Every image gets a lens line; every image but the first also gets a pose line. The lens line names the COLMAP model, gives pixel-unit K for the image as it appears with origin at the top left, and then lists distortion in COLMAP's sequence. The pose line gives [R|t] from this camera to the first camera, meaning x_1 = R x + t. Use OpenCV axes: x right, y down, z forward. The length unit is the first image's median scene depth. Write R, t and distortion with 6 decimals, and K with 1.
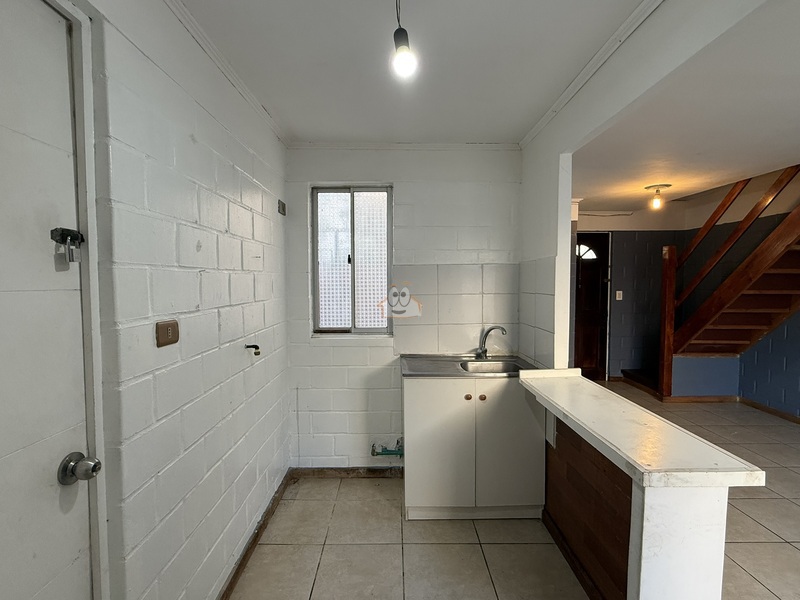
lens RADIAL K [[393.5, 0, 398.8], [0, 393.5, 302.0], [0, 0, 1]] dist [0.005259, -0.000203]
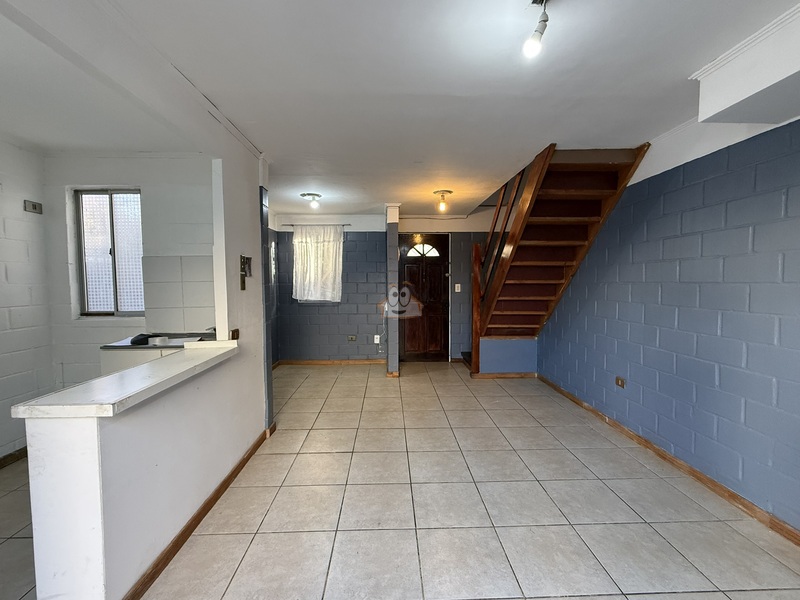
lens RADIAL K [[352.1, 0, 400.0], [0, 352.1, 297.8], [0, 0, 1]] dist [-0.002170, -0.000851]
pose [[0.999702, -0.004466, 0.024012, 0.692604], [0.004675, 0.999952, -0.008663, 0.039094], [-0.023972, 0.008773, 0.999674, -0.054150]]
